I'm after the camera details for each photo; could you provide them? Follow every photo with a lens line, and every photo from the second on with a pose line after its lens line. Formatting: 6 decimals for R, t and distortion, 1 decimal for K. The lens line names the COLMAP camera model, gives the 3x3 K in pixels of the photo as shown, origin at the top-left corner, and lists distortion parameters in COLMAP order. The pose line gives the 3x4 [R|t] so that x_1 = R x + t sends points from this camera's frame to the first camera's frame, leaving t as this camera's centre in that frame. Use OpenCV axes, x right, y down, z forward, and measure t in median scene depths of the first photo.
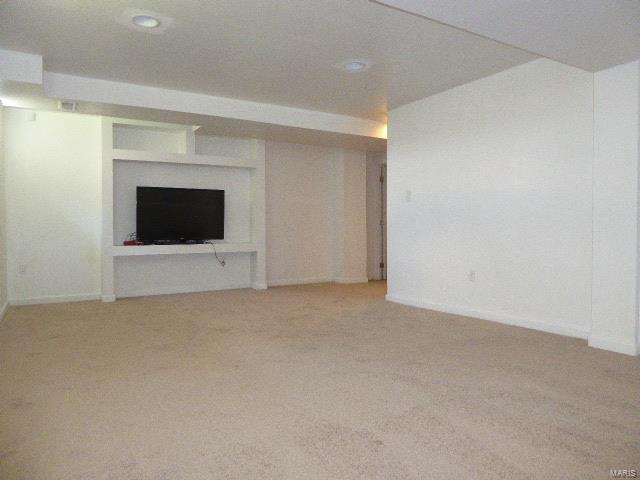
lens RADIAL K [[459.2, 0, 316.5], [0, 459.2, 236.6], [0, 0, 1]] dist [-0.040216, 0.003367]
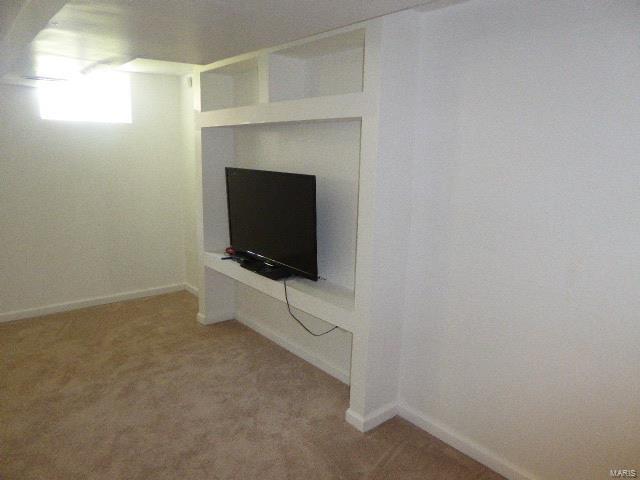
lens RADIAL K [[459.2, 0, 316.5], [0, 459.2, 236.6], [0, 0, 1]] dist [-0.040216, 0.003367]
pose [[0.163748, 0.189001, -0.968228, 0.264025], [-0.038270, 0.981954, 0.185208, -0.135717], [0.985760, 0.006727, 0.168026, 0.998167]]
